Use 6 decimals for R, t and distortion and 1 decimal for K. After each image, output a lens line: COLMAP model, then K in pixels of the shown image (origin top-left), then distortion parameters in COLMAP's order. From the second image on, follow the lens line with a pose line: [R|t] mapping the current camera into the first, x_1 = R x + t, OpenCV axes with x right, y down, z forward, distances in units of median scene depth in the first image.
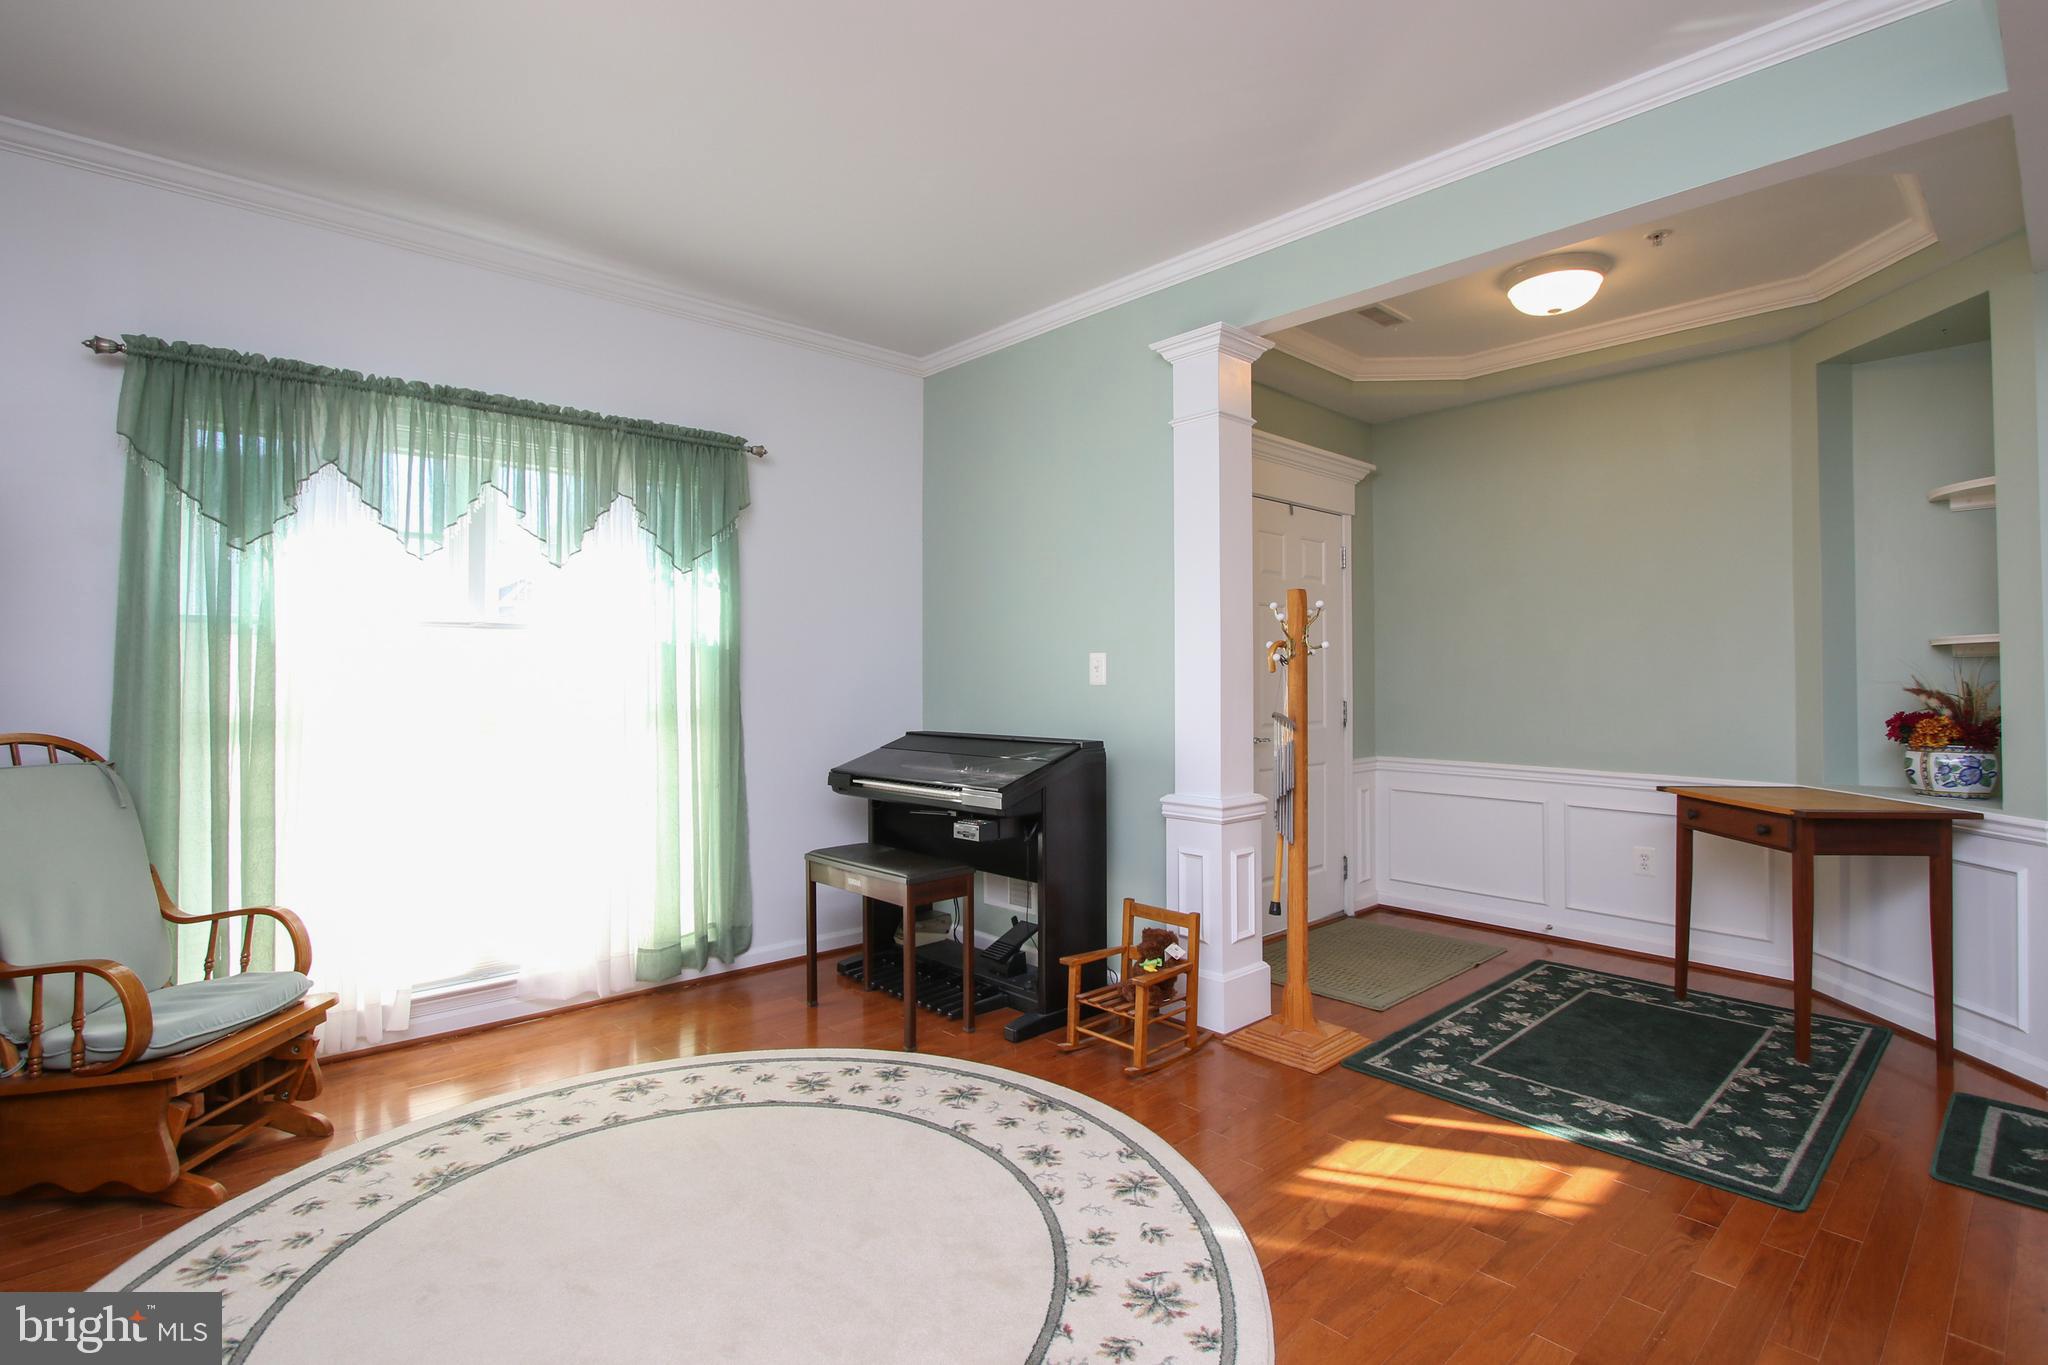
lens RADIAL K [[974.8, 0, 1033.1], [0, 974.8, 664.8], [0, 0, 1]] dist [-0.013088, -0.000573]
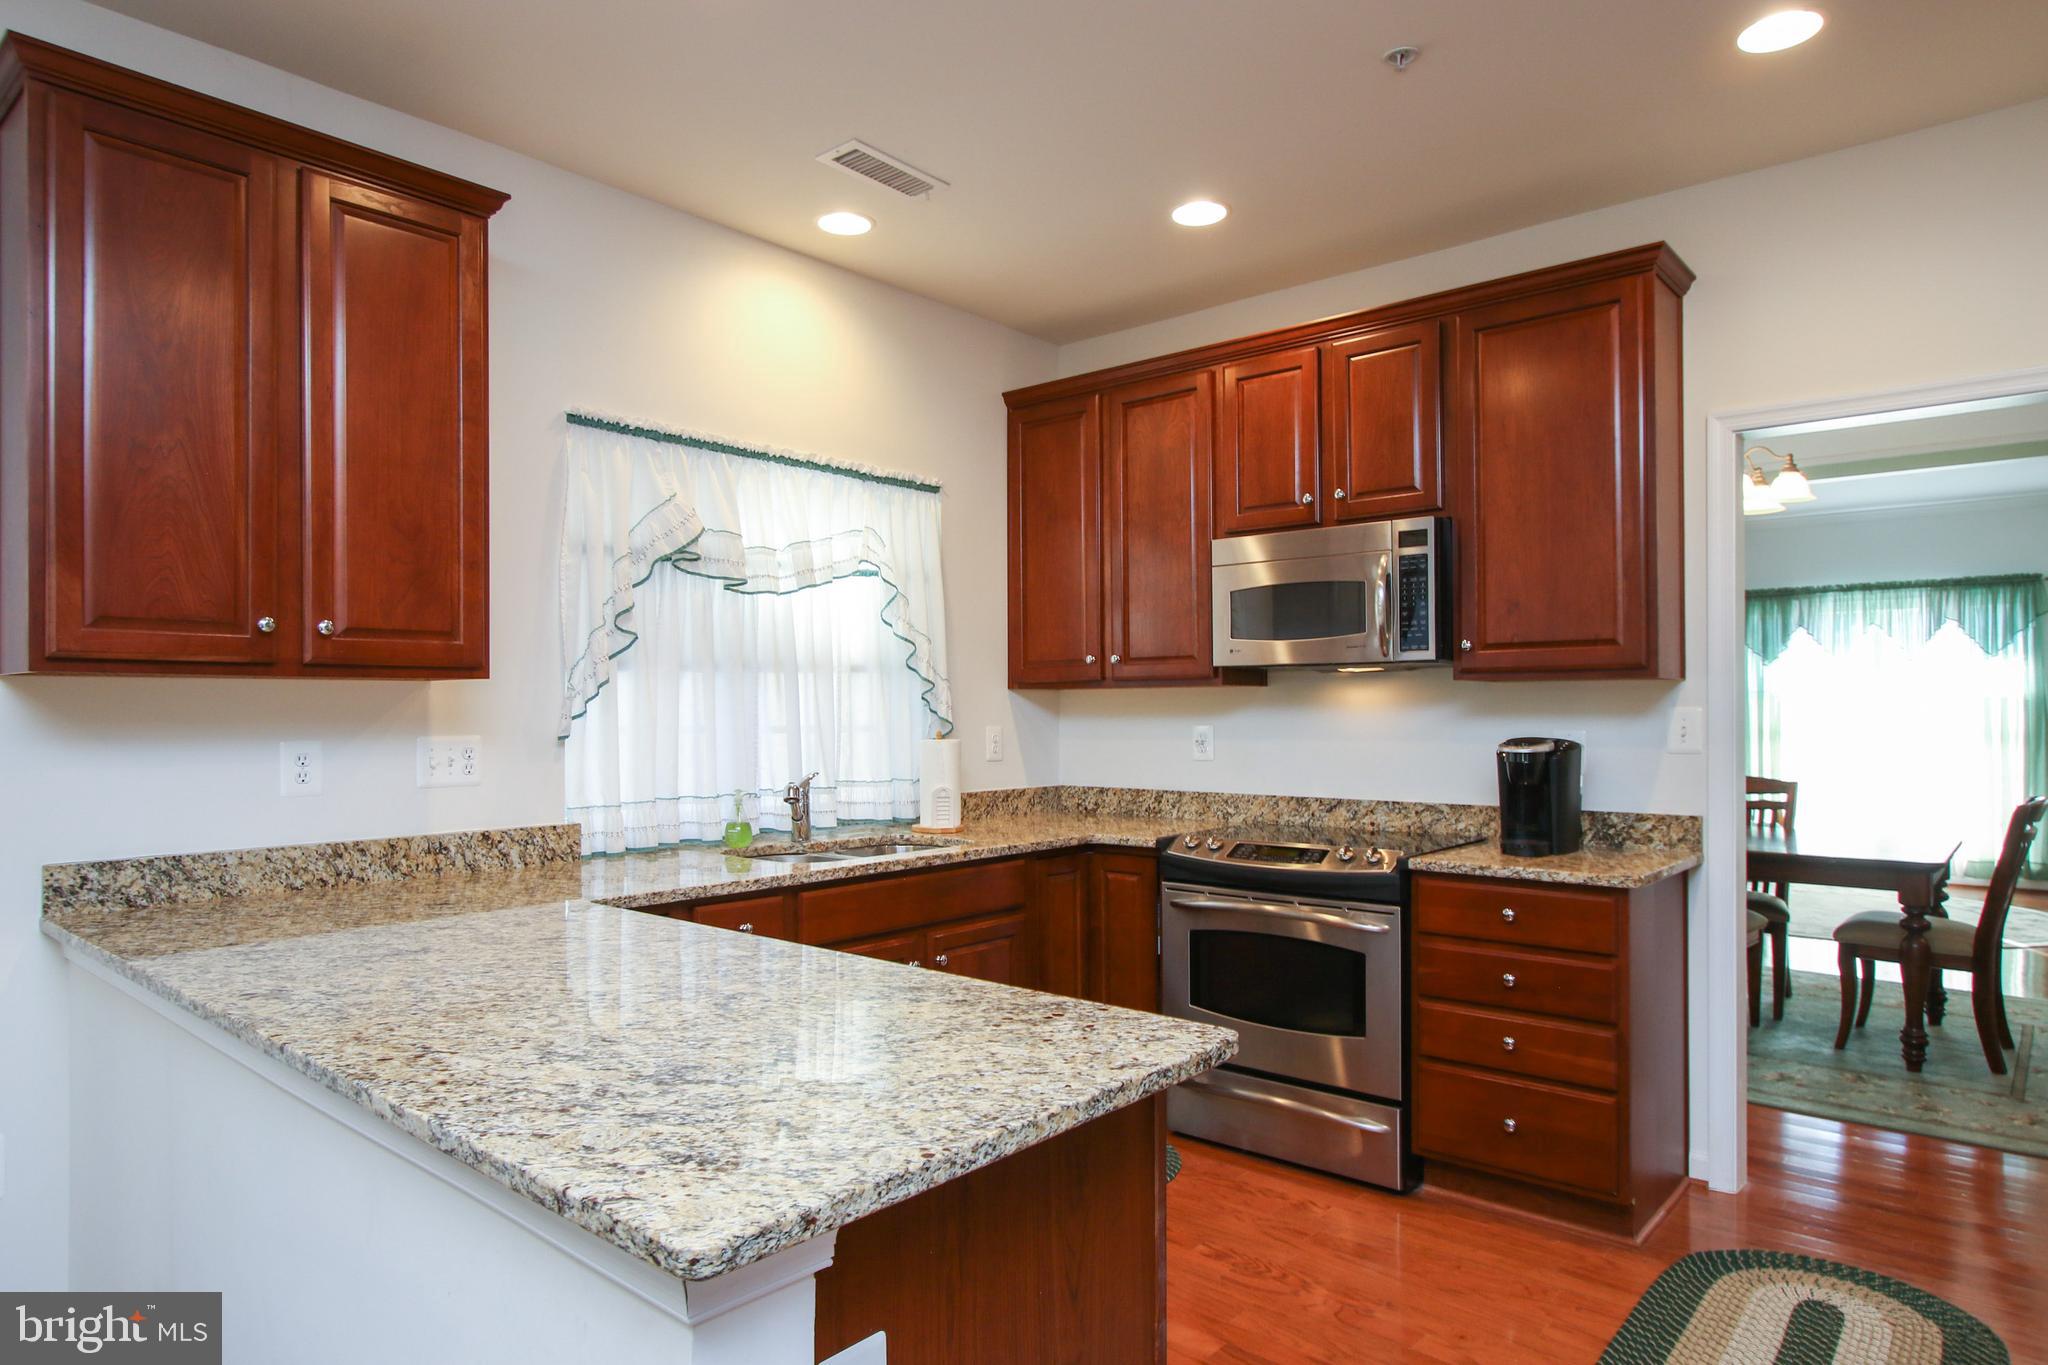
lens RADIAL K [[1165.3, 0, 1035.1], [0, 1165.3, 702.4], [0, 0, 1]] dist [-0.022684, -0.001934]
pose [[0.113787, -0.005731, -0.993489, 1.880092], [0.010828, 0.999931, -0.004528, -0.024346], [0.993446, -0.010243, 0.113841, -1.208117]]
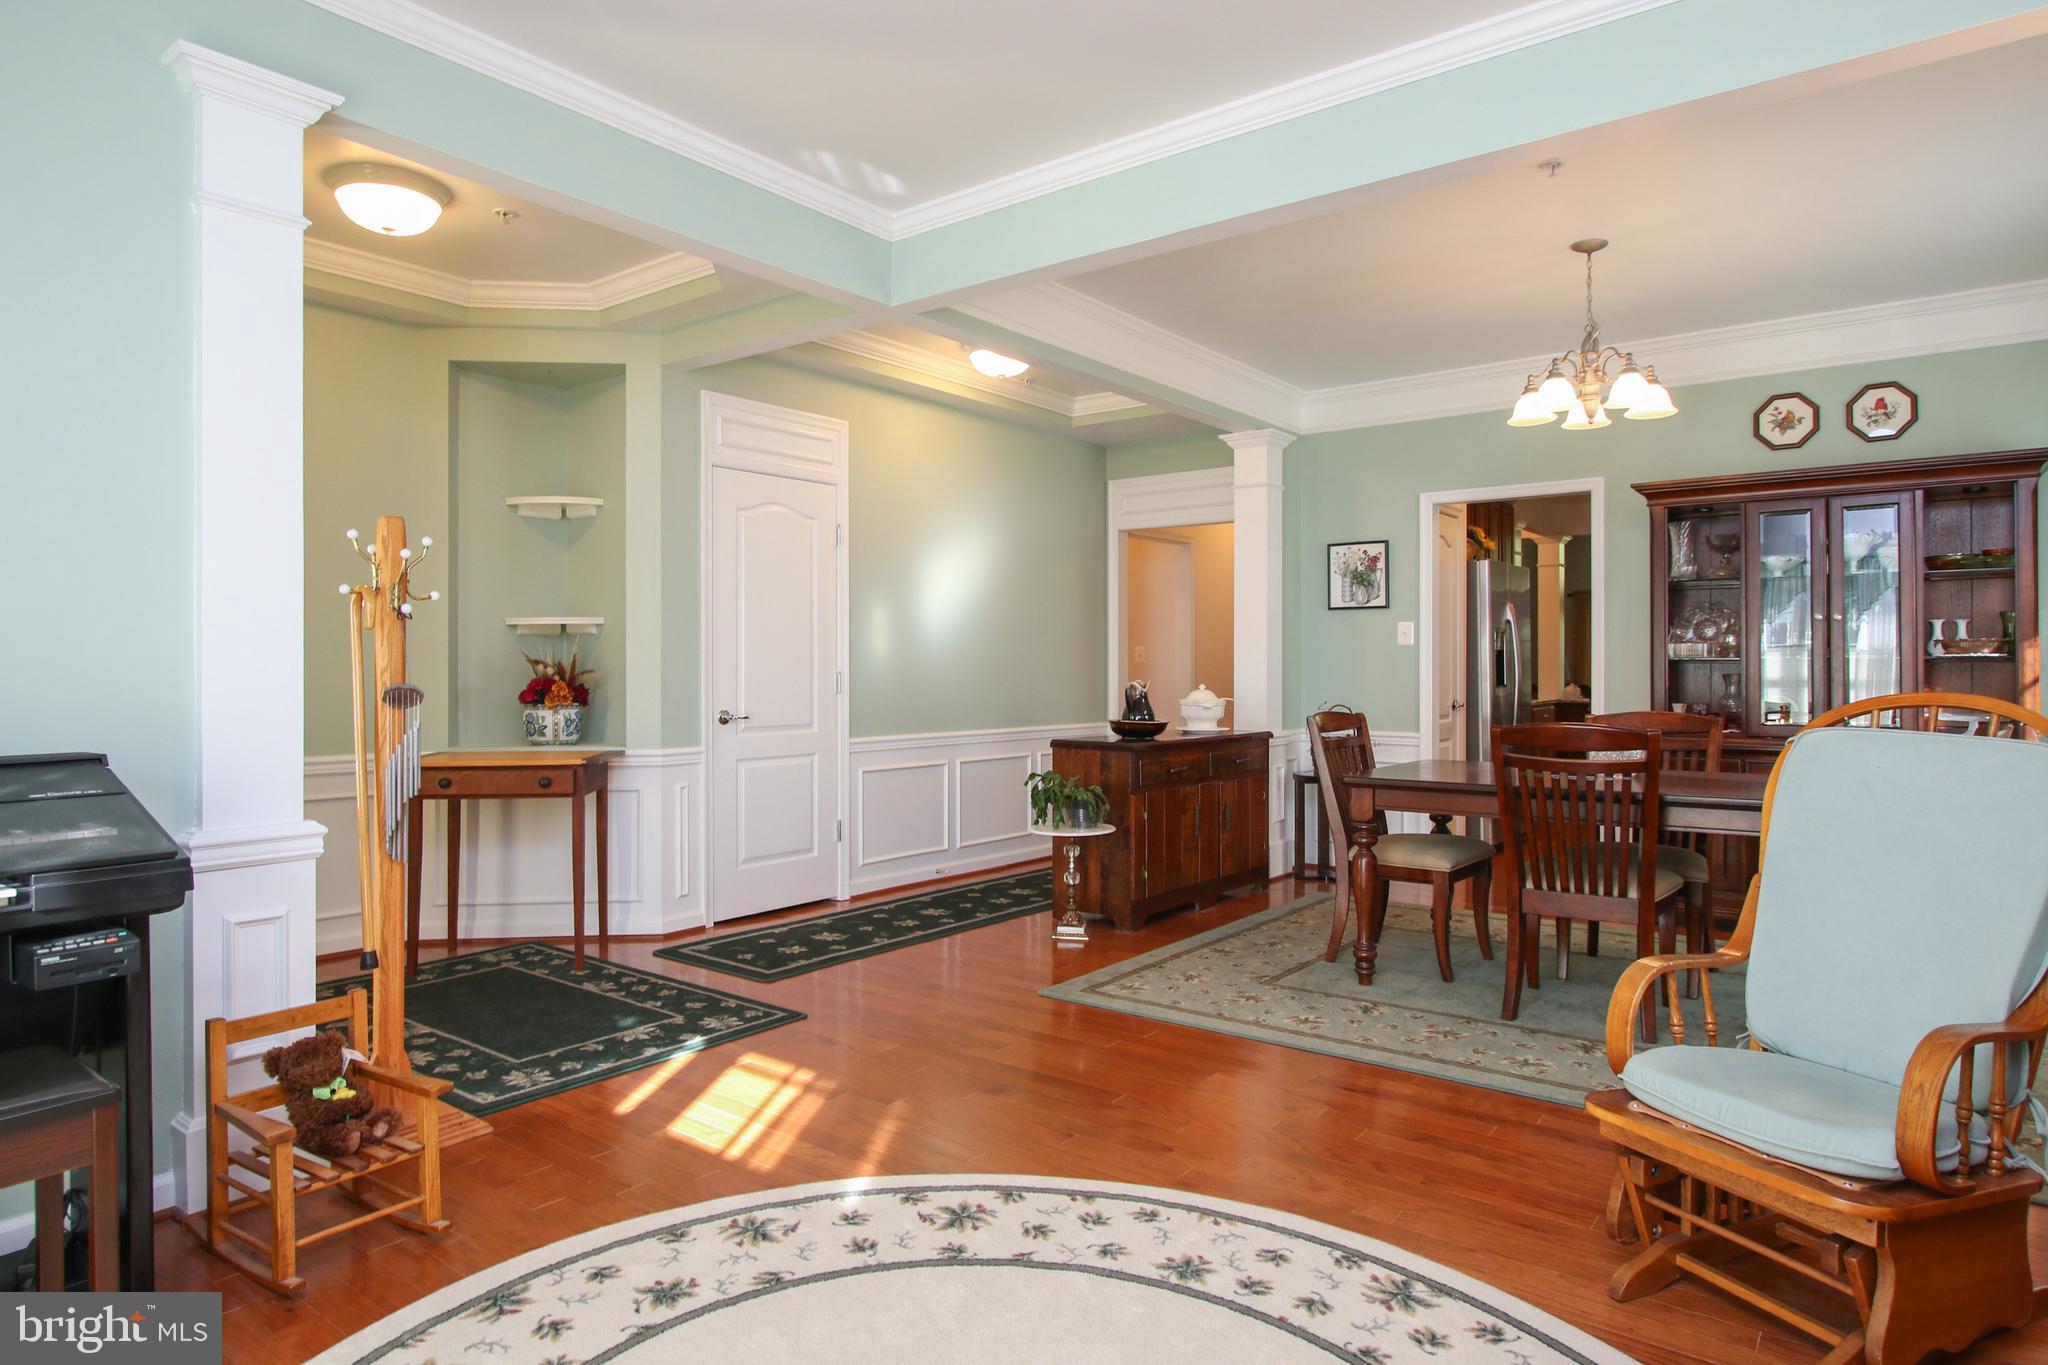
lens RADIAL K [[1165.3, 0, 1005.5], [0, 1165.3, 673.0], [0, 0, 1]] dist [-0.022684, -0.001934]
pose [[-0.155758, -0.007248, 0.987769, -0.687431], [-0.010330, 0.999930, 0.005709, 0.031028], [-0.987741, -0.009315, -0.155822, 0.703038]]
